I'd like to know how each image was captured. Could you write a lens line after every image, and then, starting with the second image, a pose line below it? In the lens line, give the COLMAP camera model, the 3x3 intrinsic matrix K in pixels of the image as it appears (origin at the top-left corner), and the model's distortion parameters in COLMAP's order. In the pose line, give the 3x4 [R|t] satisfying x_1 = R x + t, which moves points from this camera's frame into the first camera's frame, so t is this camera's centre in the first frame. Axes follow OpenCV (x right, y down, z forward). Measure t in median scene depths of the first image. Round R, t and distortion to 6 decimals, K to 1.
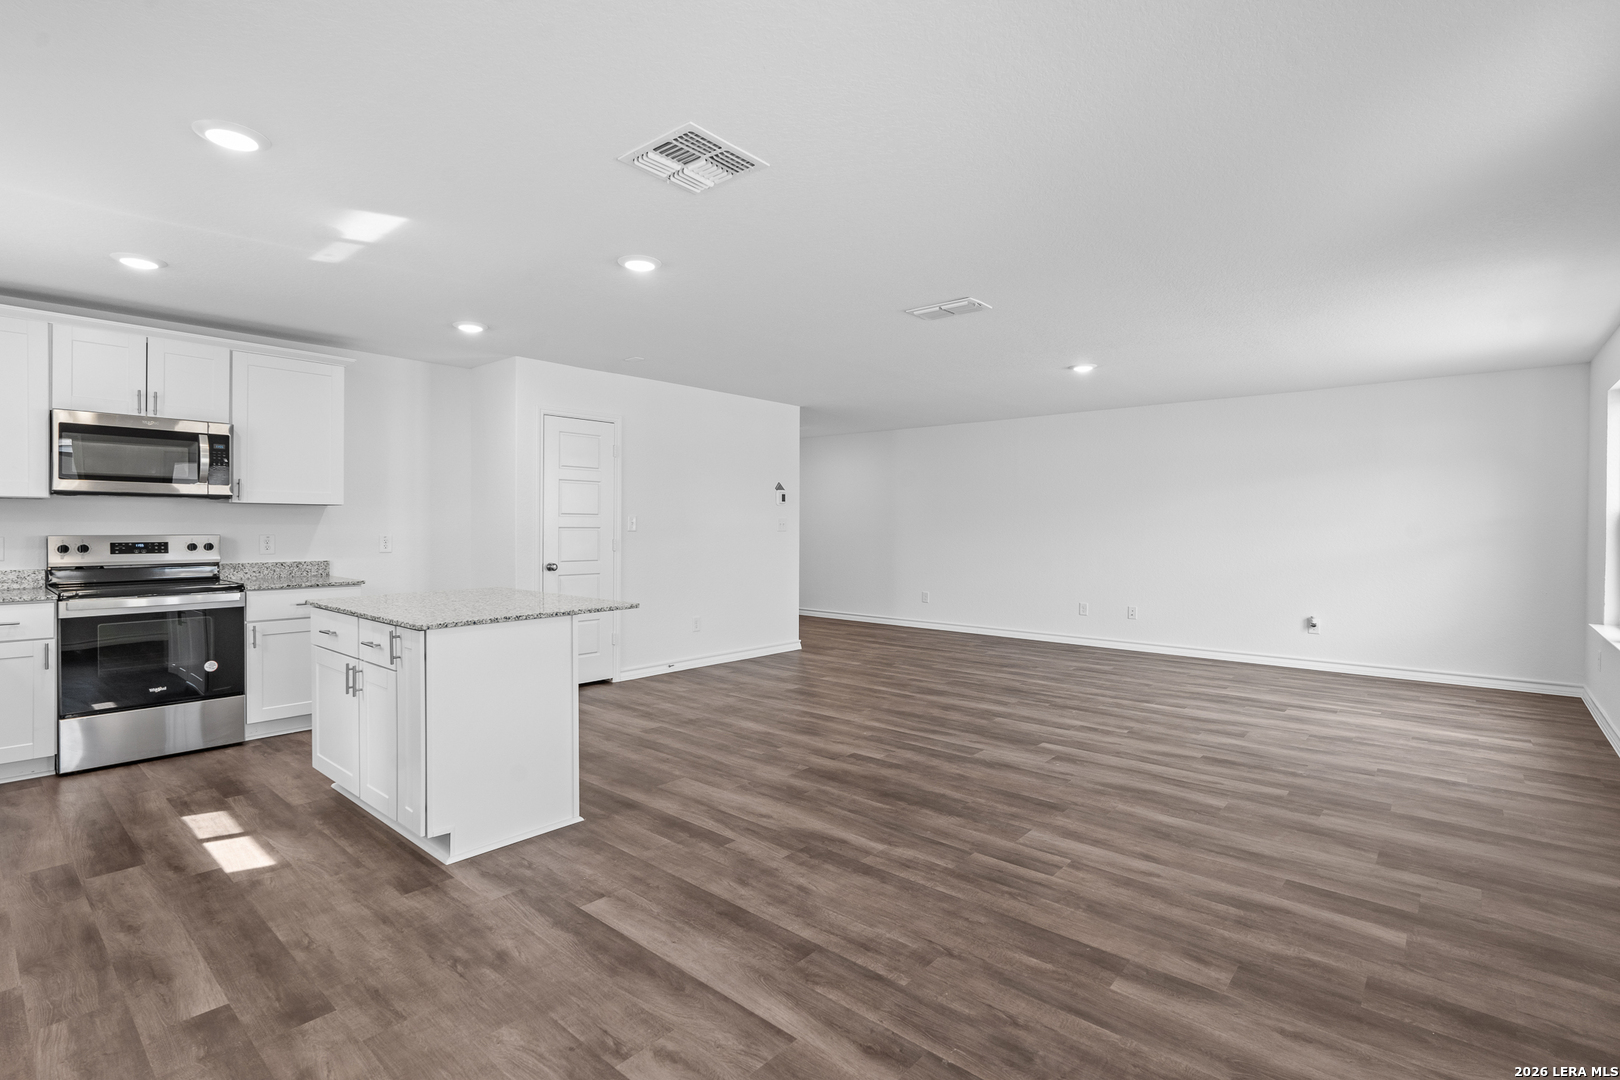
lens RADIAL K [[756.5, 0, 806.0], [0, 756.5, 525.8], [0, 0, 1]] dist [-0.010541, 0.000748]
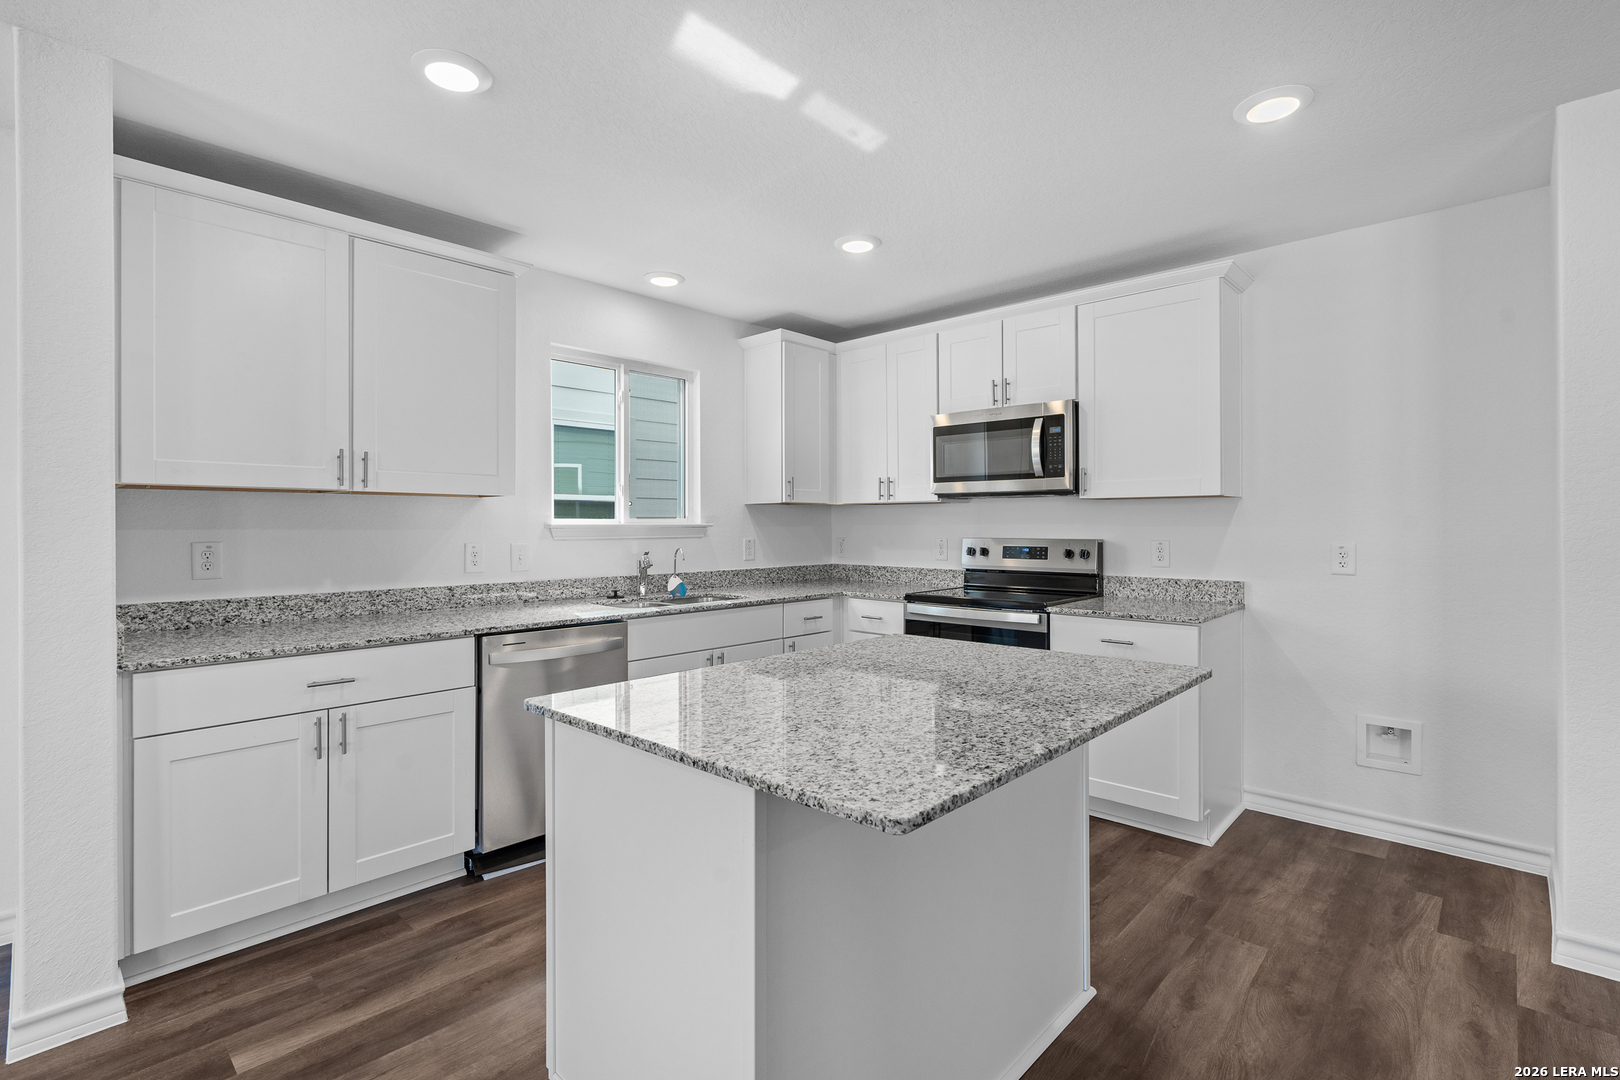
lens RADIAL K [[756.5, 0, 806.0], [0, 756.5, 525.8], [0, 0, 1]] dist [-0.010541, 0.000748]
pose [[-0.034204, -0.004481, -0.999405, 0.039871], [0.001345, 0.999989, -0.004530, 0.000485], [0.999414, -0.001499, -0.034197, 0.801488]]
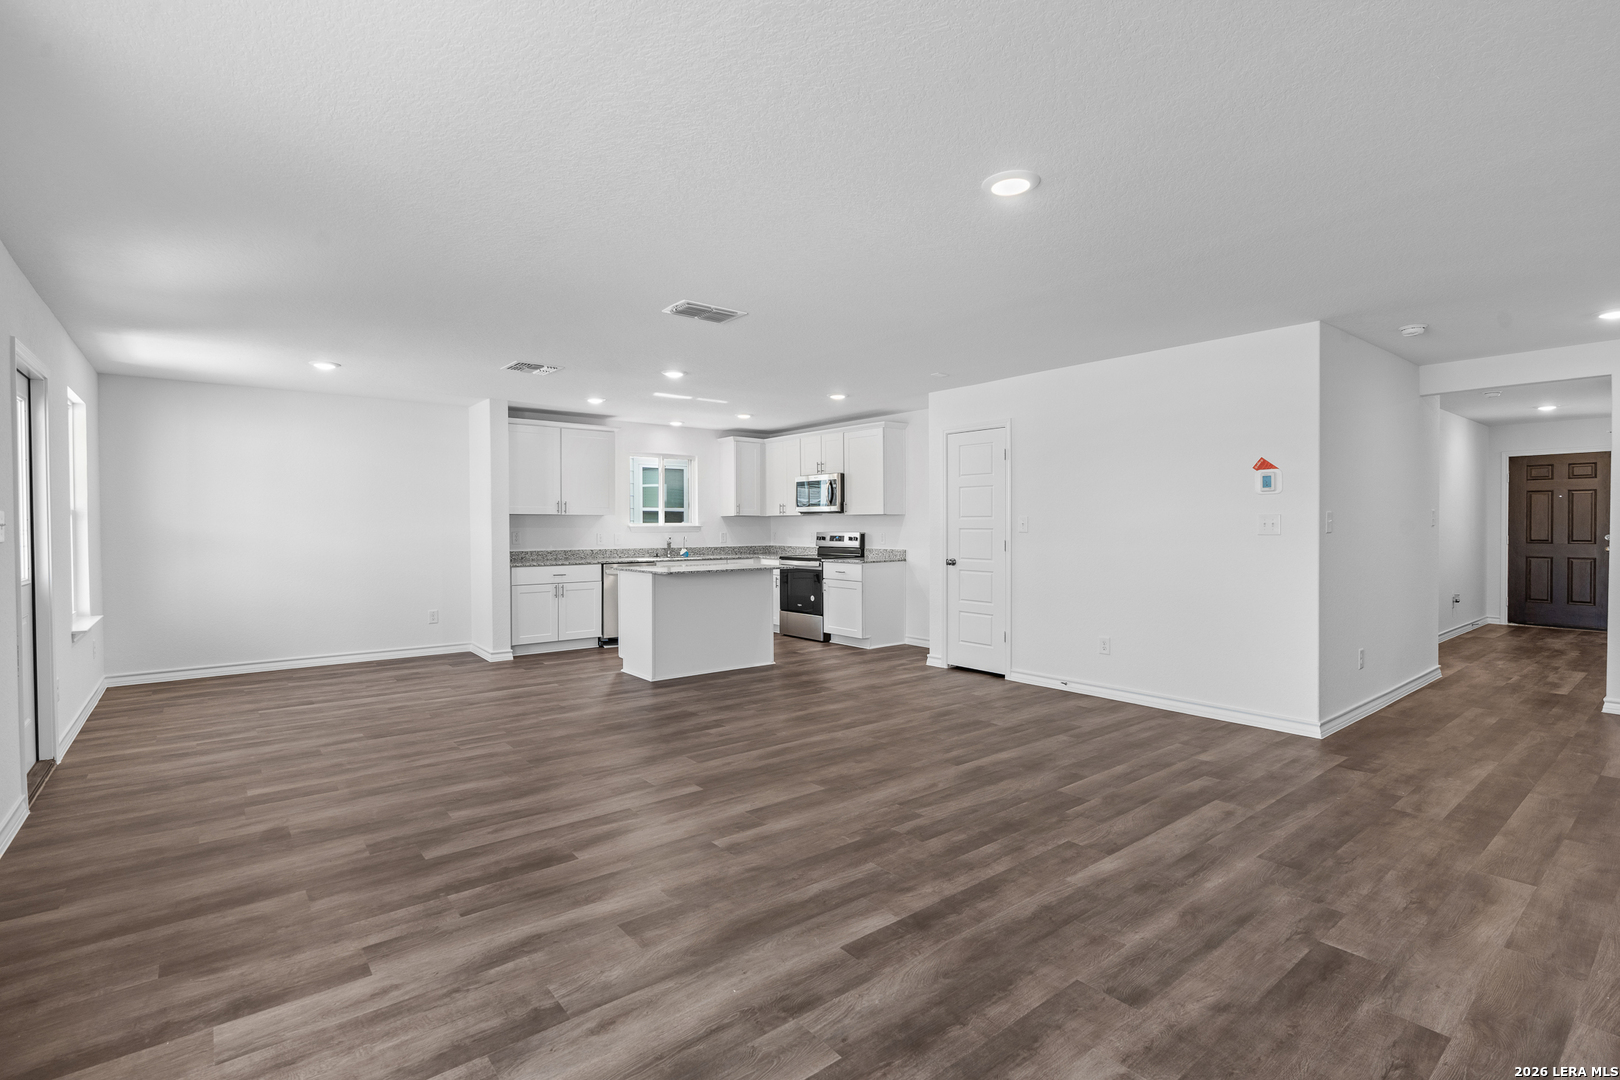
lens RADIAL K [[756.5, 0, 806.0], [0, 756.5, 525.8], [0, 0, 1]] dist [-0.010541, 0.000748]
pose [[-0.174260, -0.003066, -0.984695, 1.178335], [0.001196, 0.999994, -0.003325, 0.001832], [0.984699, -0.001757, -0.174256, 1.331440]]
